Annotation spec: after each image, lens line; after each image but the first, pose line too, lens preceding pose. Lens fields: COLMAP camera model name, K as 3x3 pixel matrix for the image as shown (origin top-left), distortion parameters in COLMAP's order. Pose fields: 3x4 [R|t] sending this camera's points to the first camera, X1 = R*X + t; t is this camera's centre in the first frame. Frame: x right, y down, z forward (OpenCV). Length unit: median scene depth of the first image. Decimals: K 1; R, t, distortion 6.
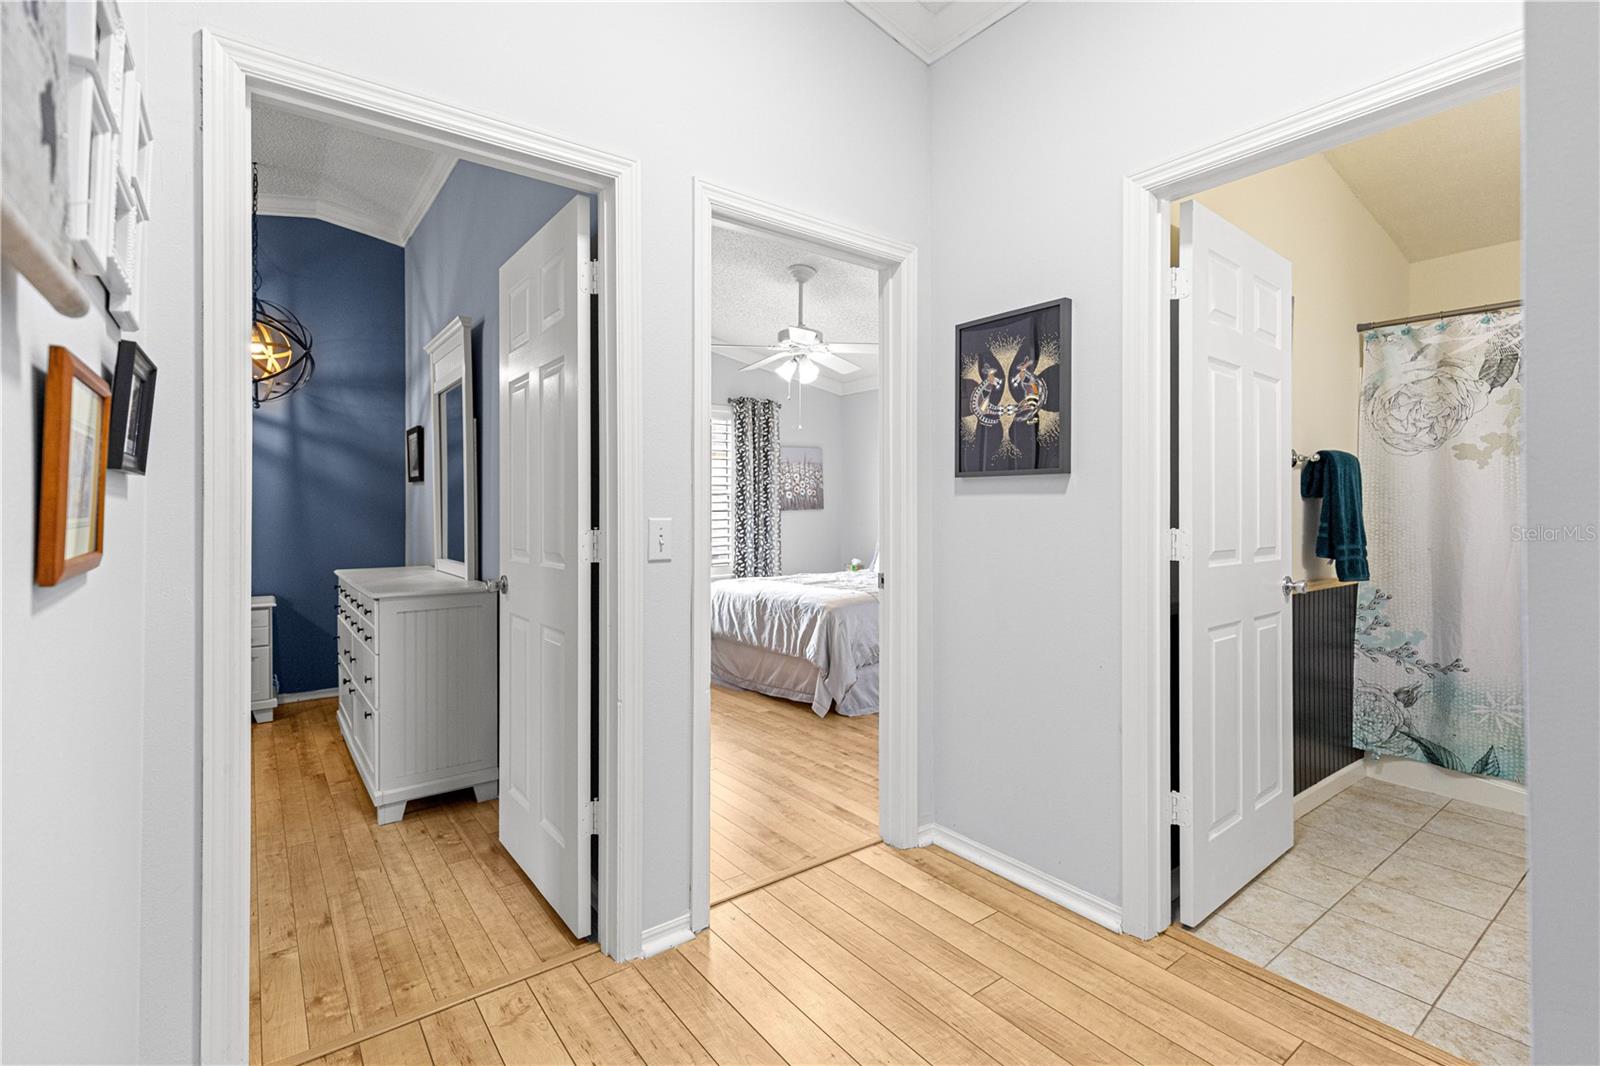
lens RADIAL K [[724.6, 0, 819.8], [0, 724.6, 506.9], [0, 0, 1]] dist [-0.000786, 0.002137]
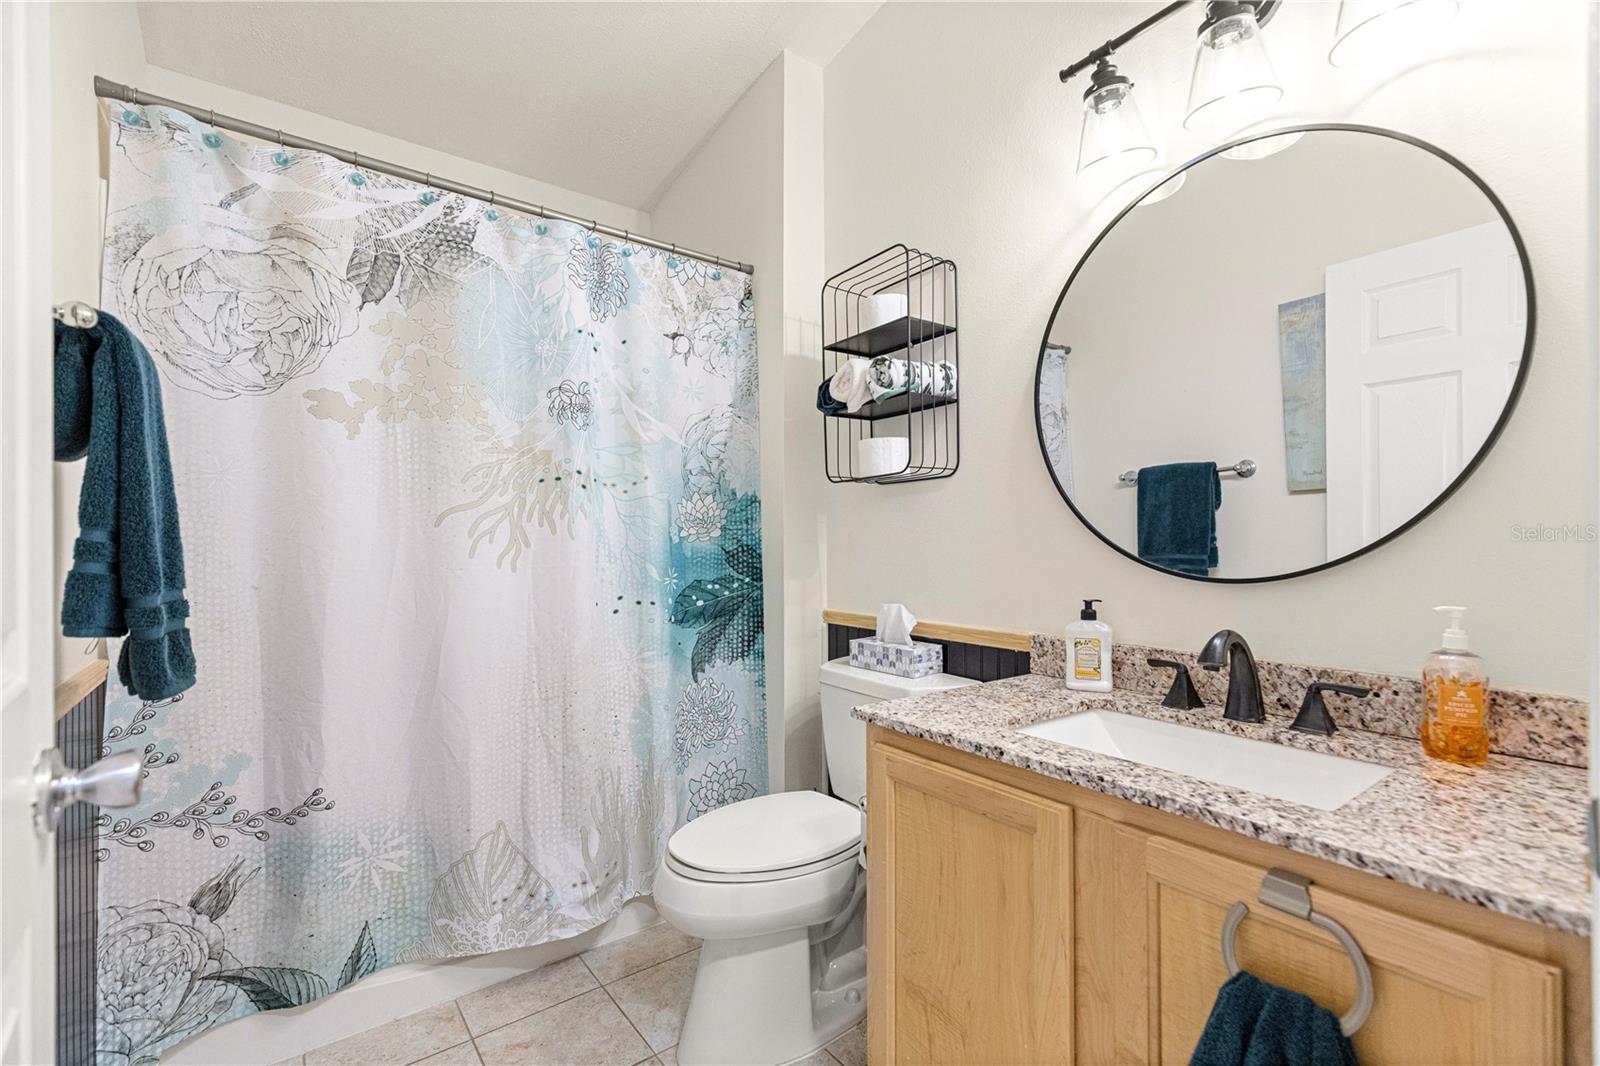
lens RADIAL K [[724.6, 0, 806.2], [0, 724.6, 536.5], [0, 0, 1]] dist [-0.000786, 0.002137]
pose [[0.009302, 0.001301, 0.999956, 0.337664], [-0.000585, 0.999999, -0.001296, 0.022890], [-0.999957, -0.000572, 0.009303, 0.614459]]
